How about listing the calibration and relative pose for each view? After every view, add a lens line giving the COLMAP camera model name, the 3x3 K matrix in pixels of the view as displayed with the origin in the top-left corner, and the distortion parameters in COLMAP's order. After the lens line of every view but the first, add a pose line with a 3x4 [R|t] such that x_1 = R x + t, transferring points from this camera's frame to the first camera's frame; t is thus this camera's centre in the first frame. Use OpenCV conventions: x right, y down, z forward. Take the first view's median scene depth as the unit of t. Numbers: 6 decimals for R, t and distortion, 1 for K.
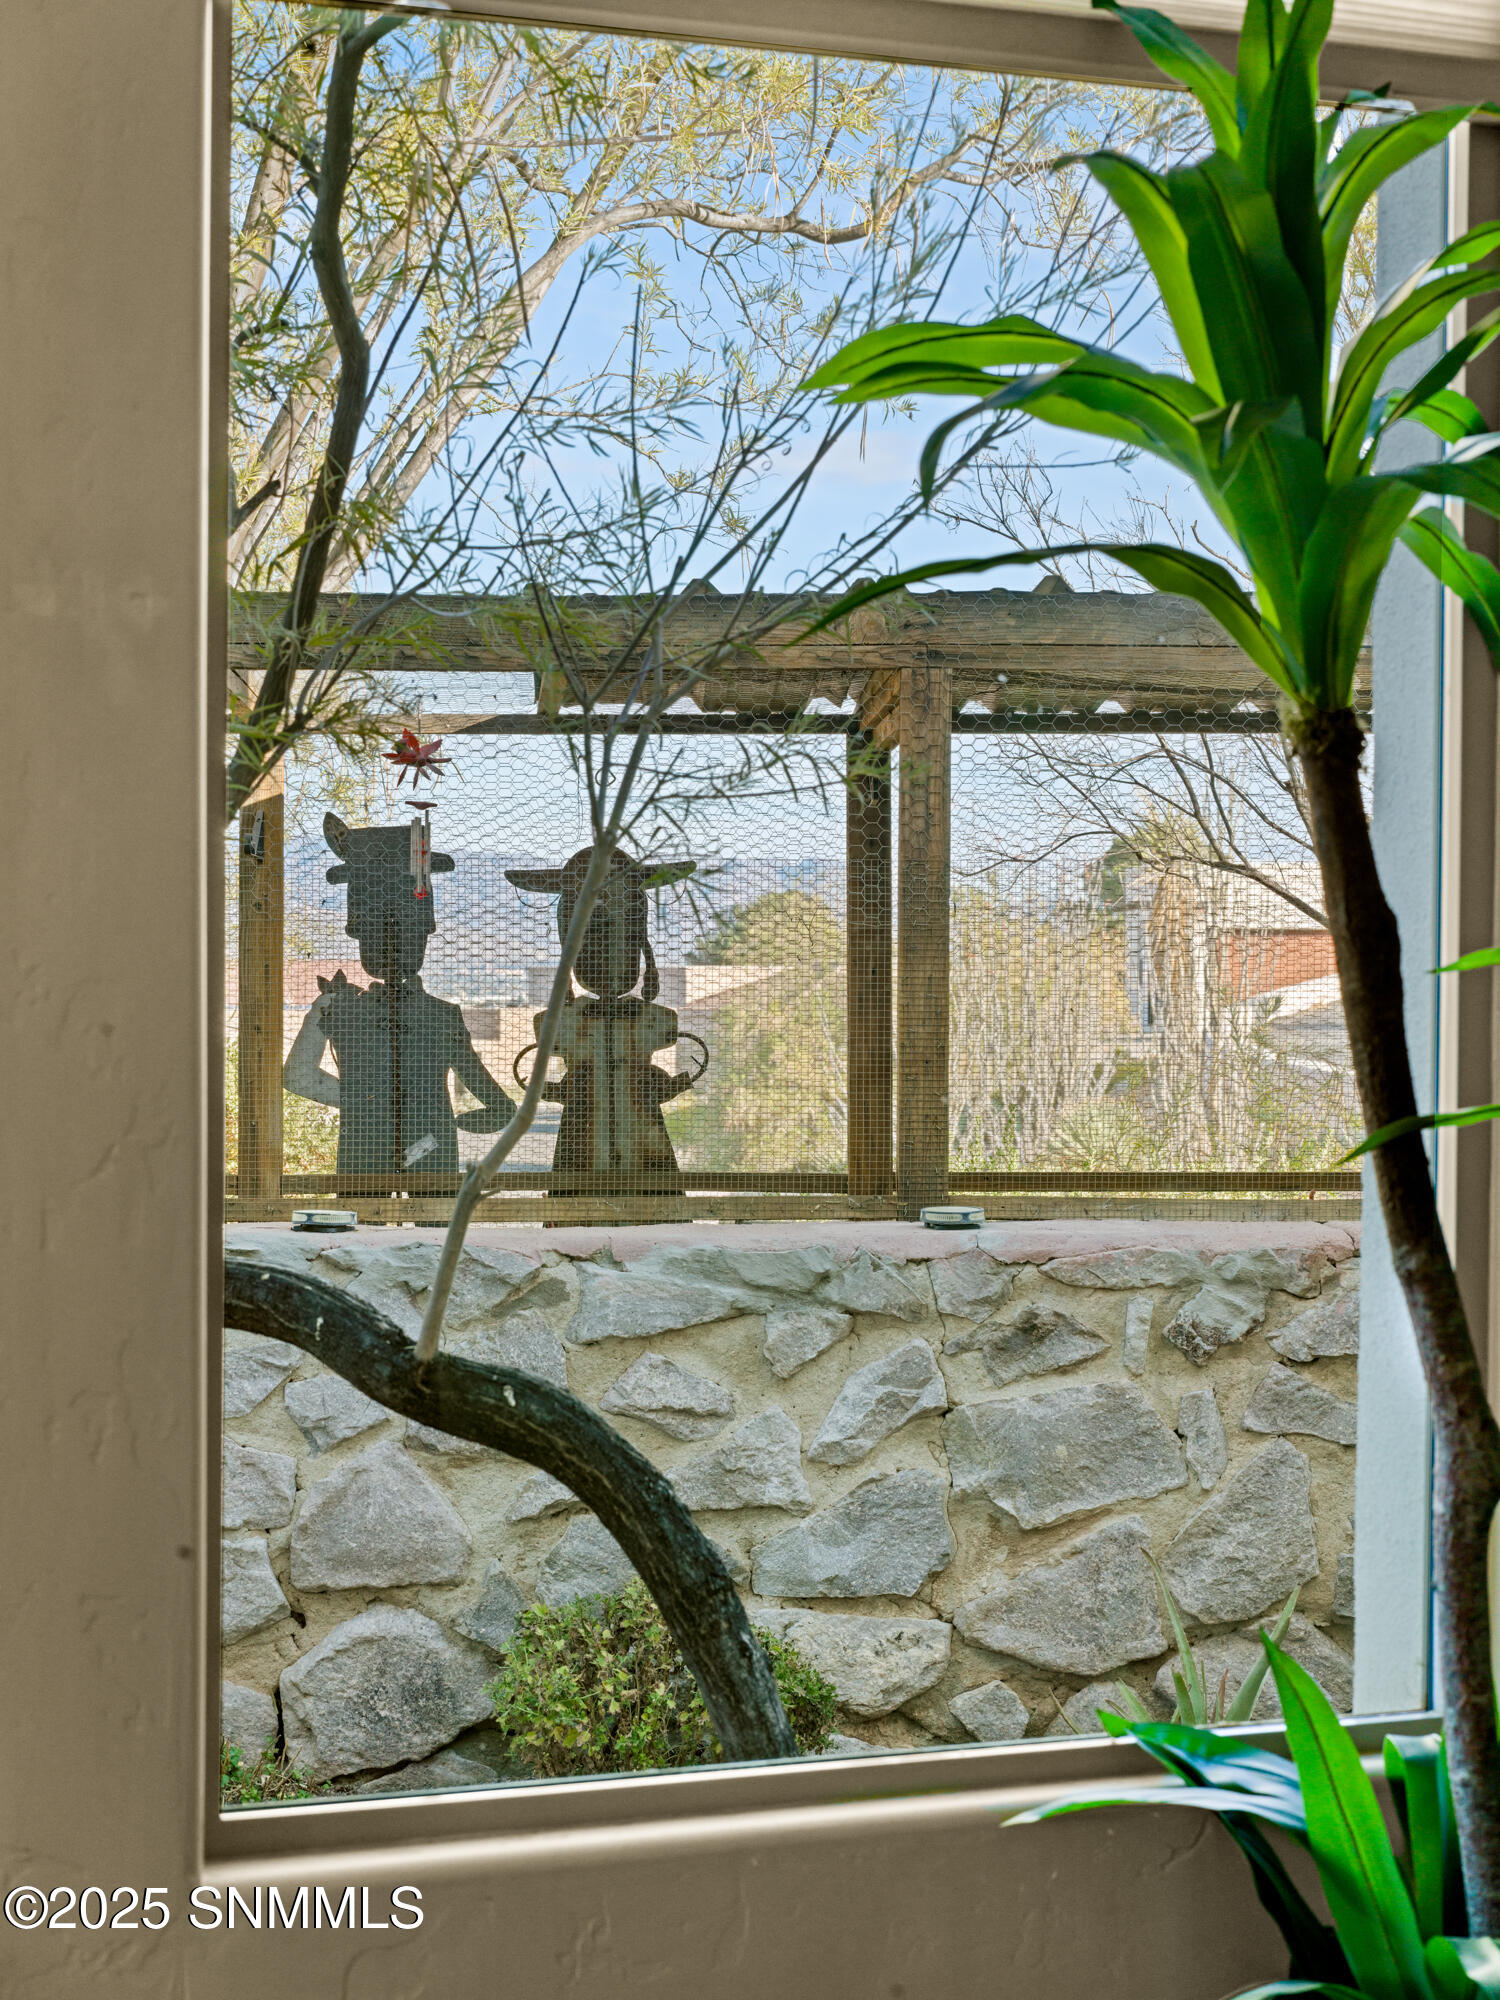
lens RADIAL K [[4093.6, 0, 749.3], [0, 4093.6, 995.9], [0, 0, 1]] dist [0.008288, 0.000000]
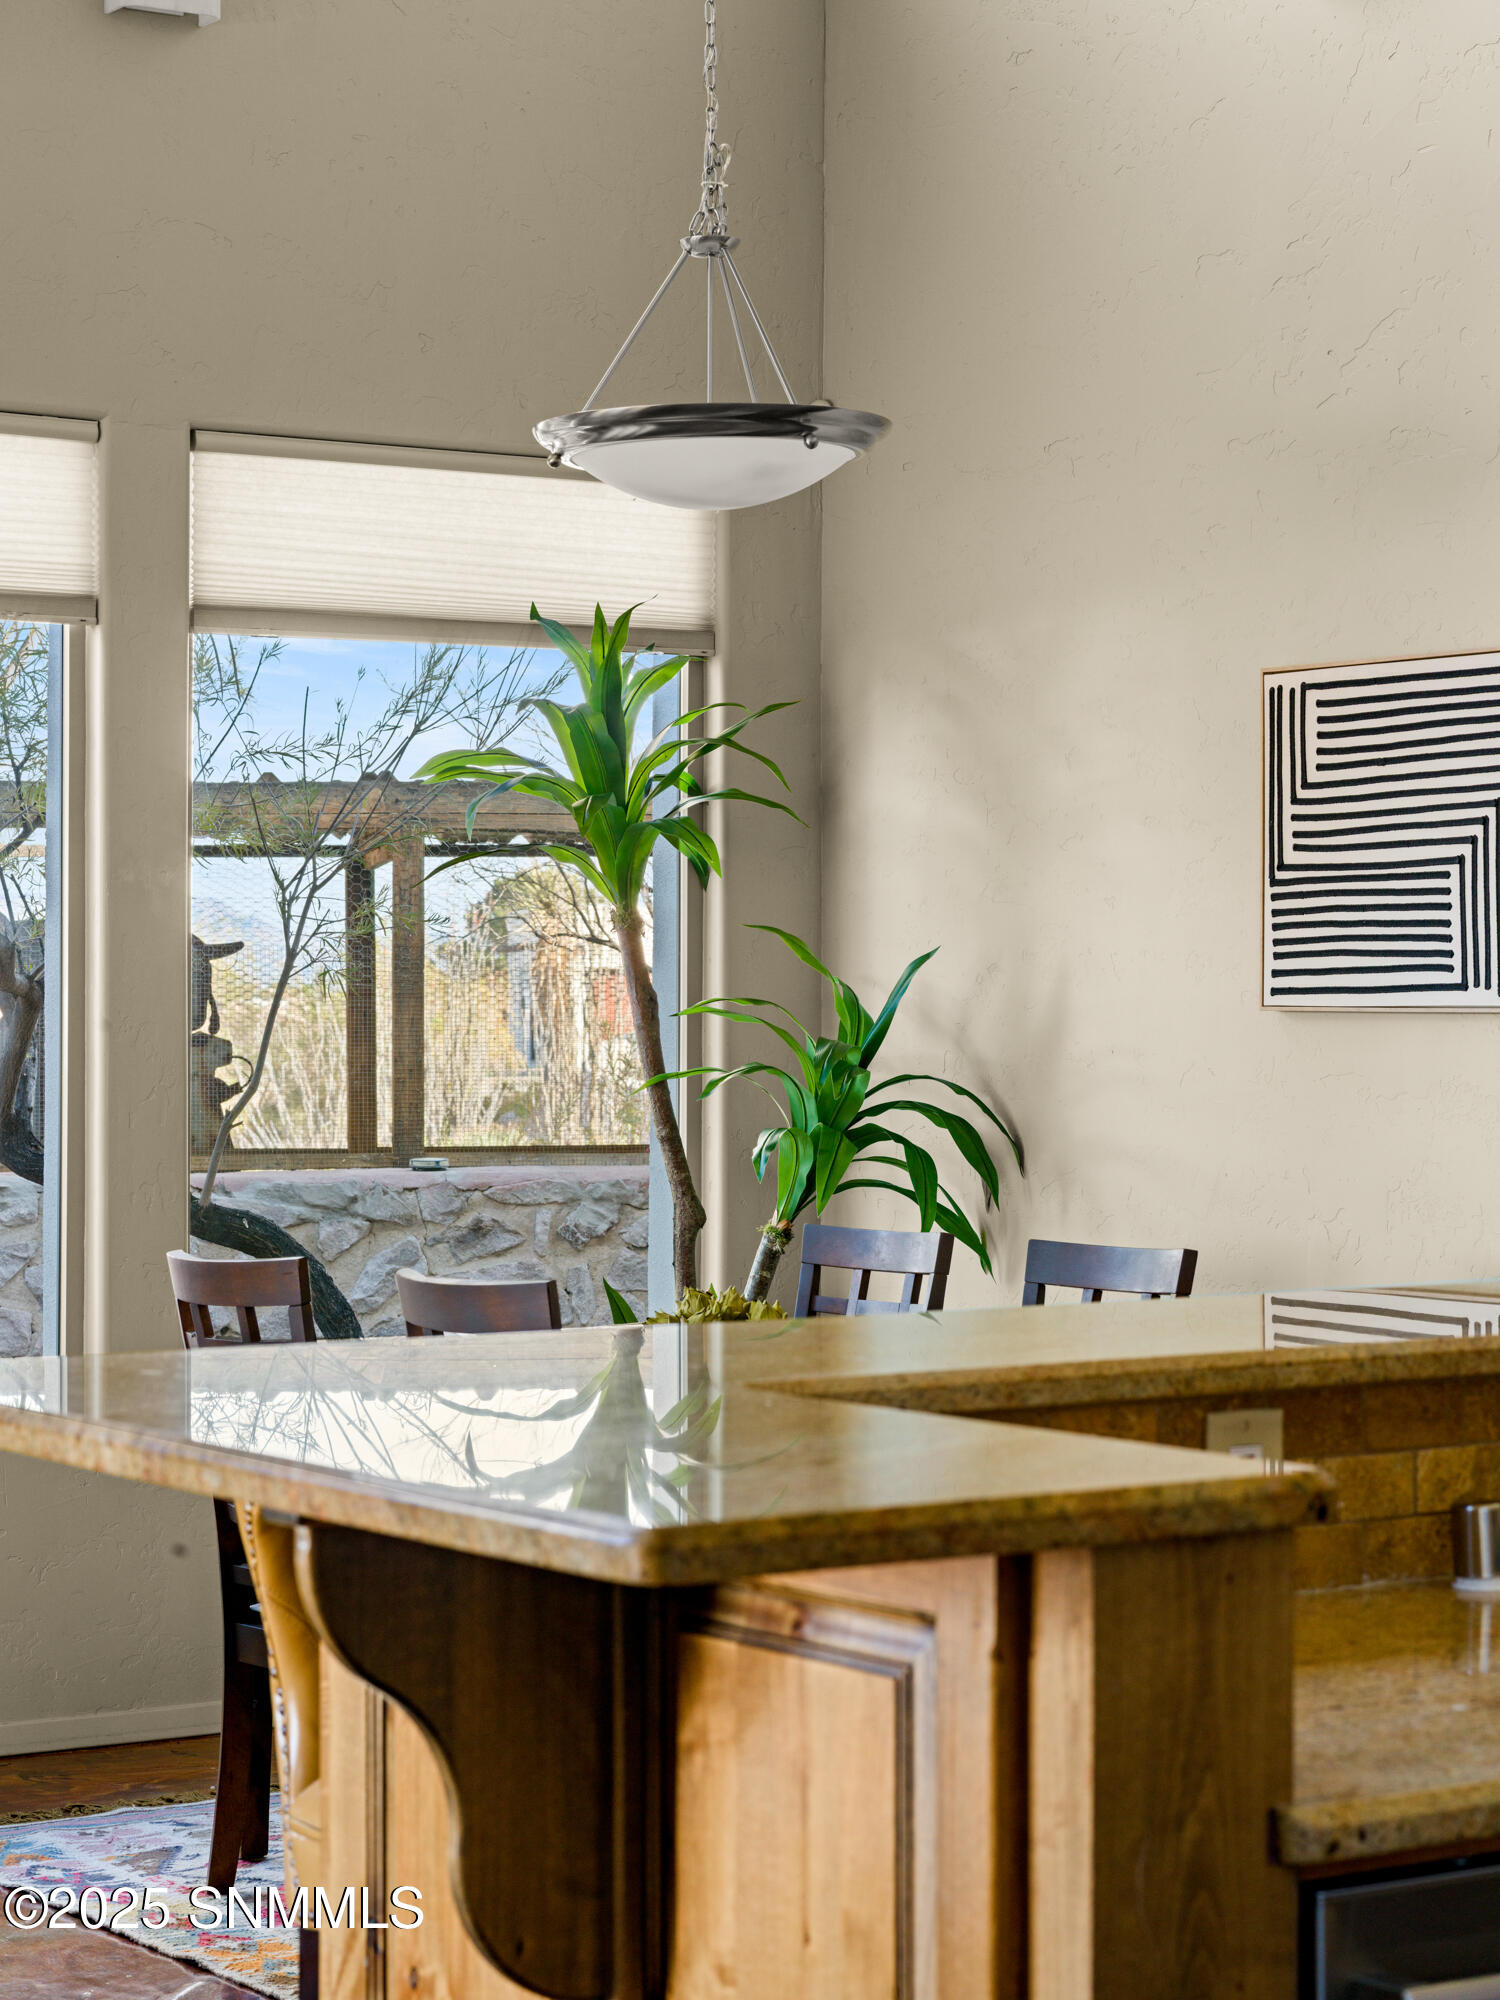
lens RADIAL K [[4093.6, 0, 750.1], [0, 4093.6, 999.1], [0, 0, 1]] dist [0.008288, 0.000000]
pose [[0.988554, -0.005076, 0.150779, -0.072279], [0.006366, 0.999947, -0.008073, 0.001966], [-0.150730, 0.008941, 0.988534, -0.661032]]
